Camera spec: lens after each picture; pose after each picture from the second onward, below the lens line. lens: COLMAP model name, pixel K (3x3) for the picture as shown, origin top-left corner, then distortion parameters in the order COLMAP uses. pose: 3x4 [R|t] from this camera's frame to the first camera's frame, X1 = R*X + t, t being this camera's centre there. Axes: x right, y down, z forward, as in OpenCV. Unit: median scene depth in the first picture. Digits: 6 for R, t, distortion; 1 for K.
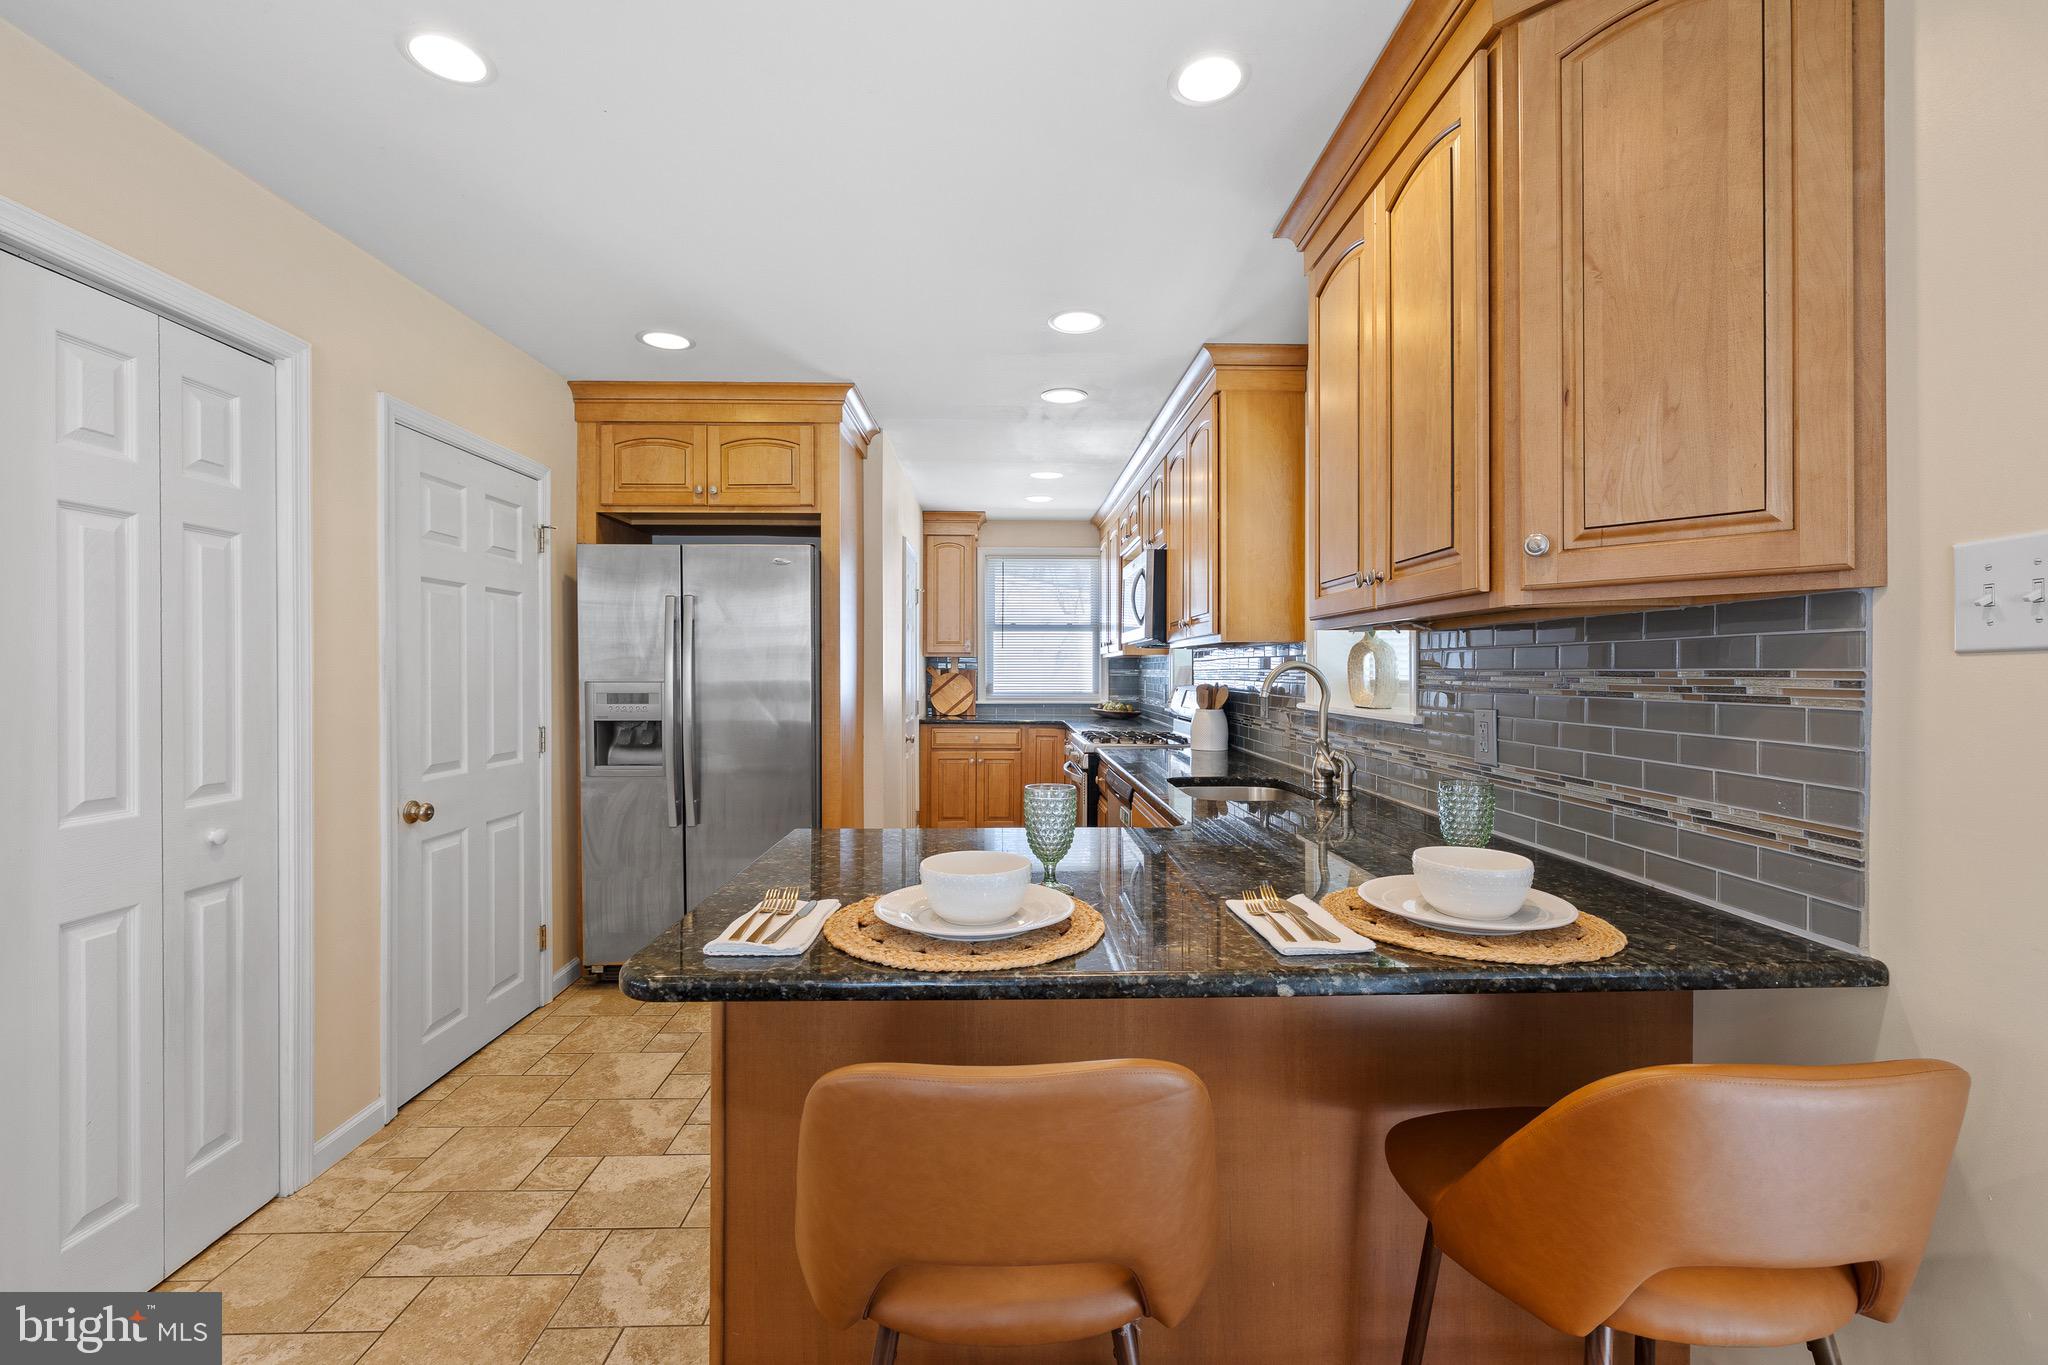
lens RADIAL K [[871.1, 0, 1019.3], [0, 871.1, 671.6], [0, 0, 1]] dist [-0.001305, 0.000474]
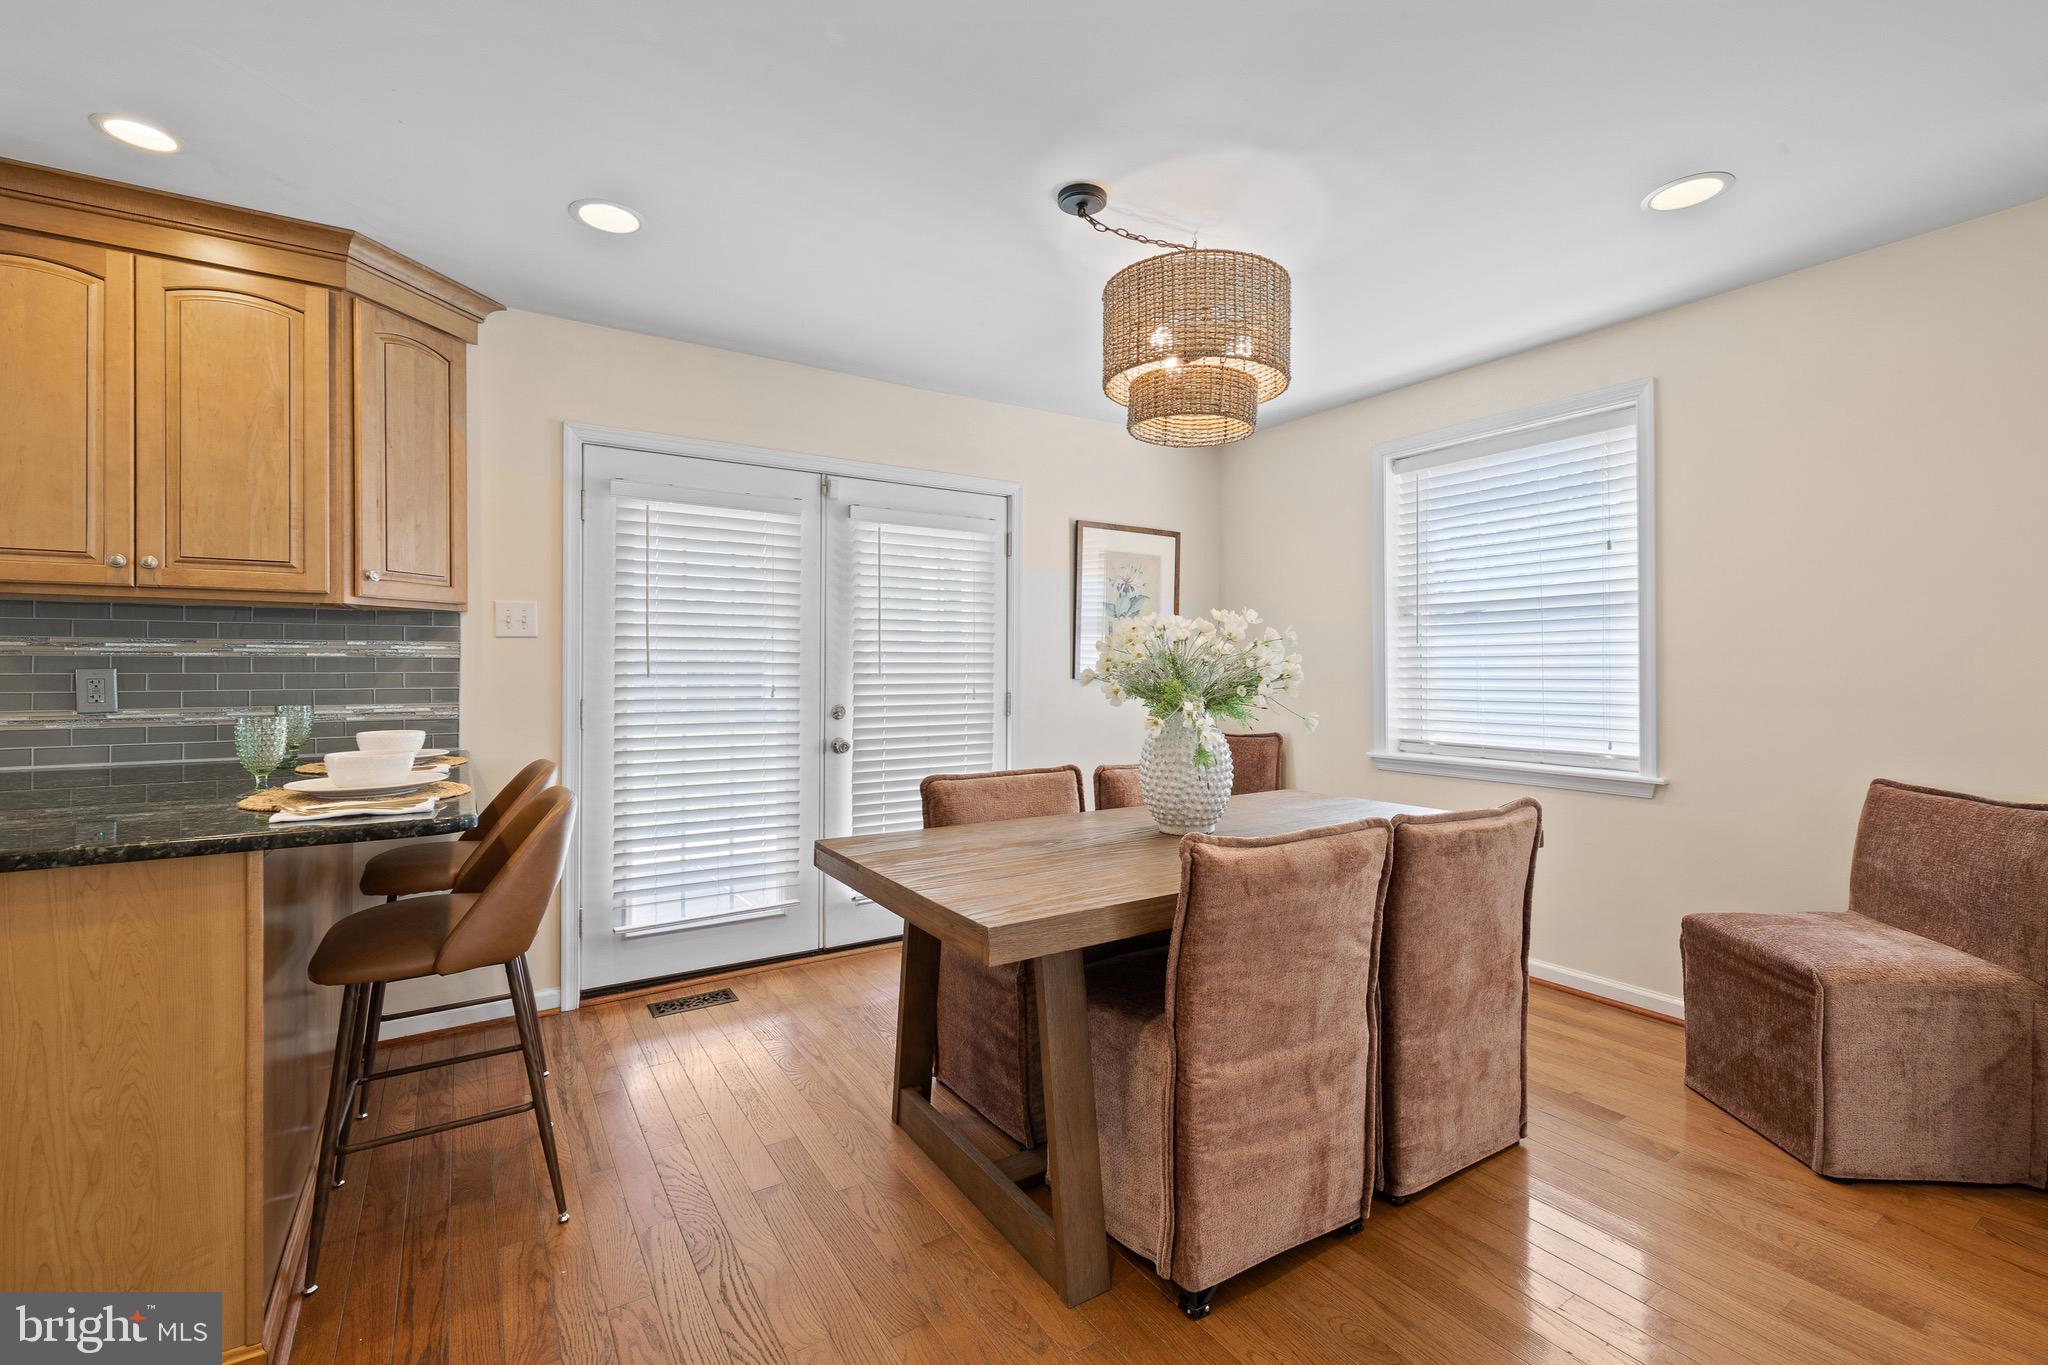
lens RADIAL K [[871.1, 0, 1030.5], [0, 871.1, 662.0], [0, 0, 1]] dist [-0.001305, 0.000474]
pose [[-0.526322, 0.005147, 0.850270, -0.684817], [0.000215, 0.999982, -0.005920, 0.022743], [-0.850286, -0.002933, -0.526313, 0.285790]]
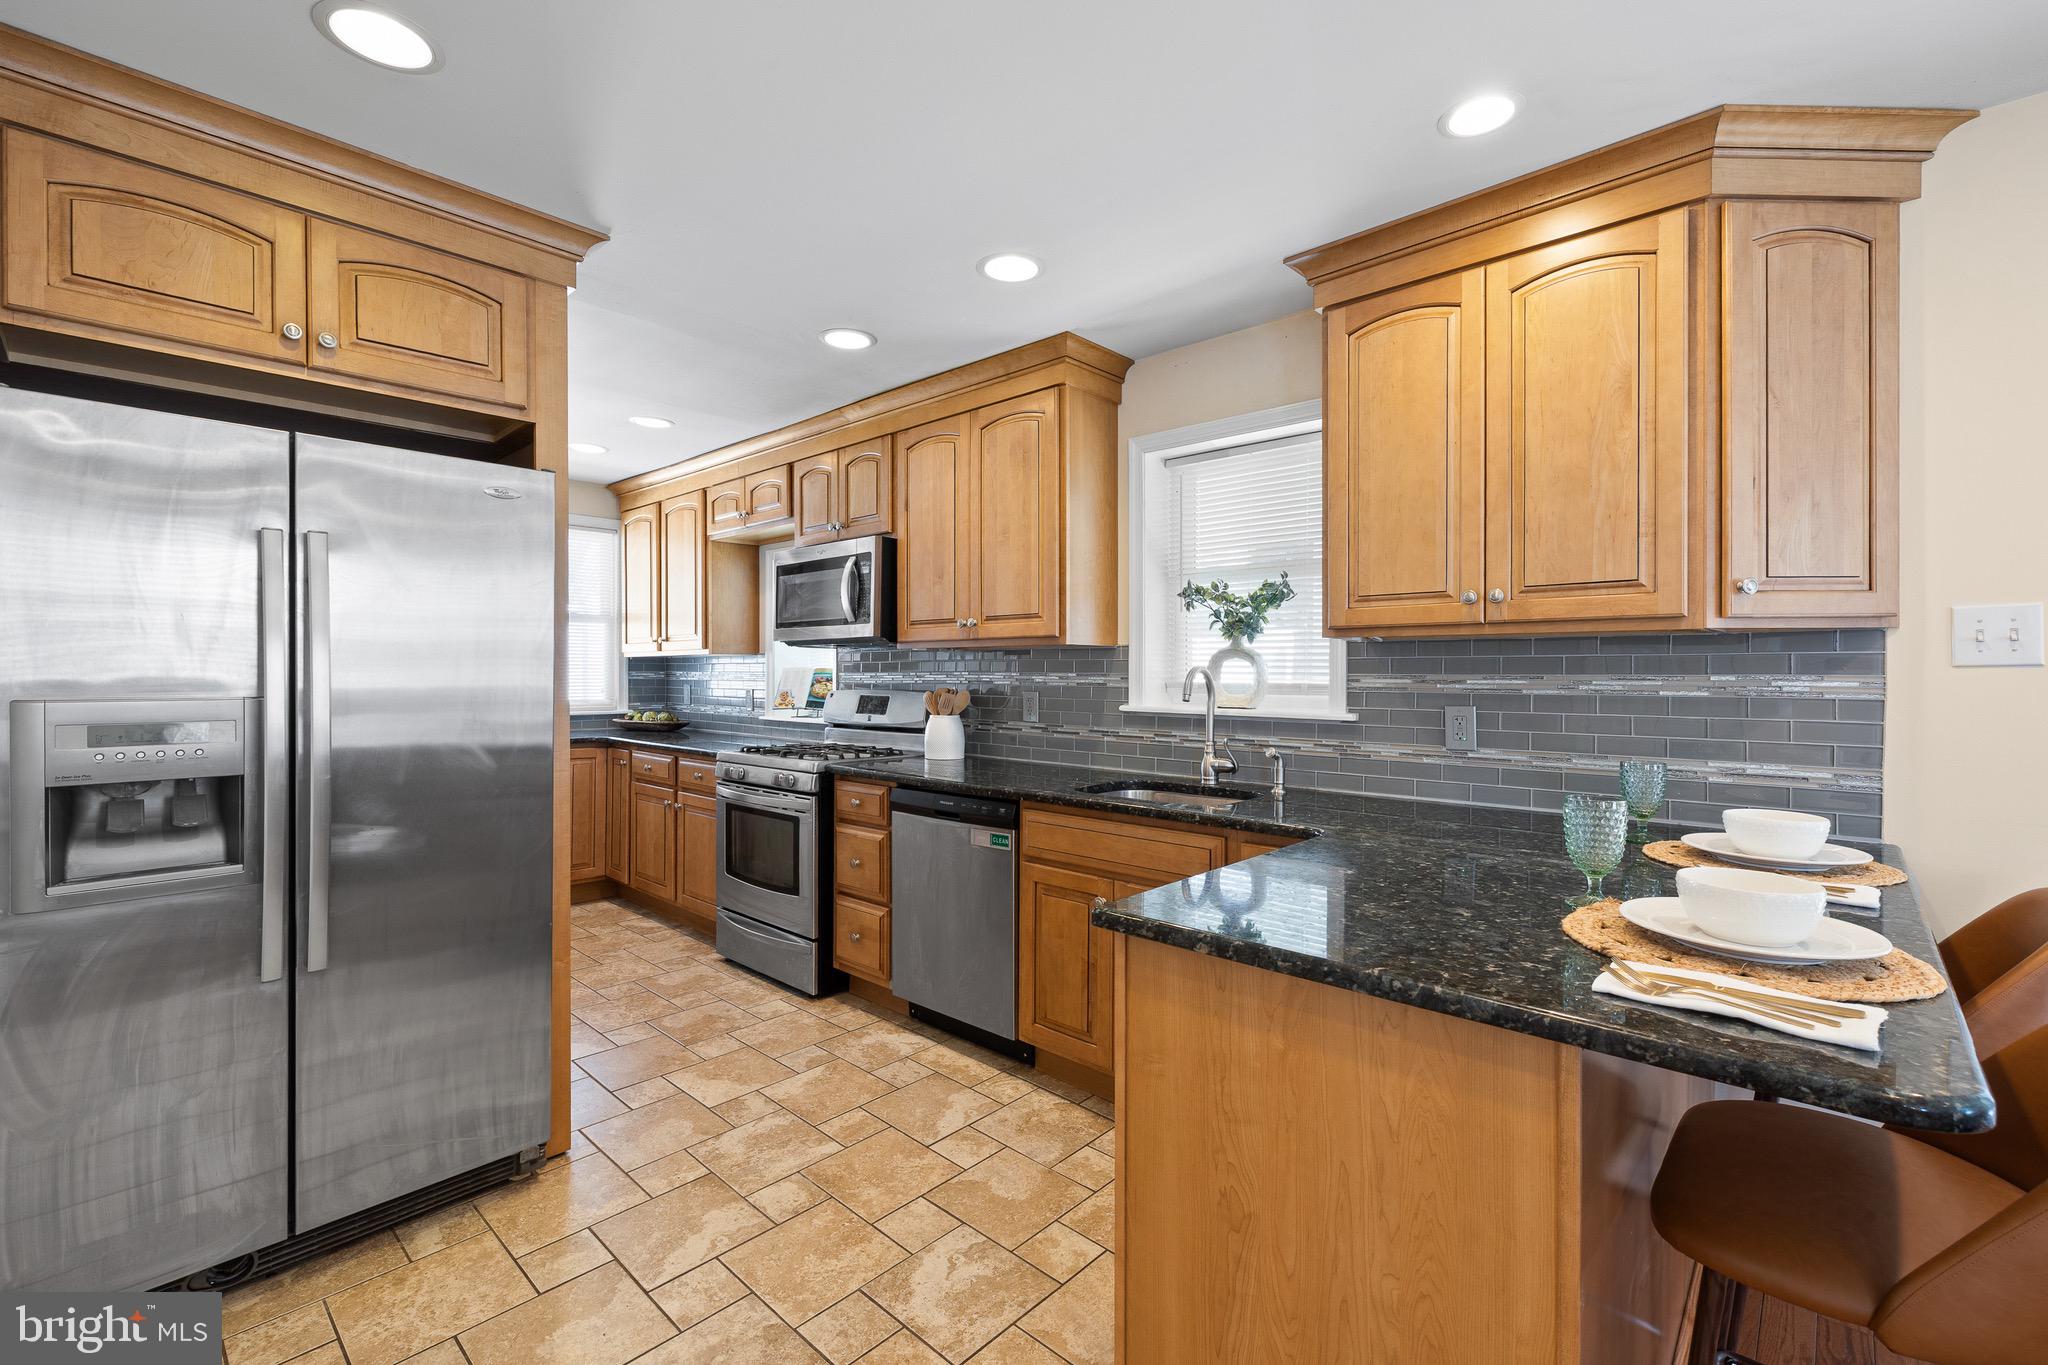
lens RADIAL K [[871.1, 0, 1031.4], [0, 871.1, 683.6], [0, 0, 1]] dist [-0.001305, 0.000474]
pose [[0.697075, -0.010858, 0.716916, -0.442413], [0.001073, 0.999900, 0.014101, -0.003871], [-0.716998, -0.009060, 0.697017, 0.314550]]
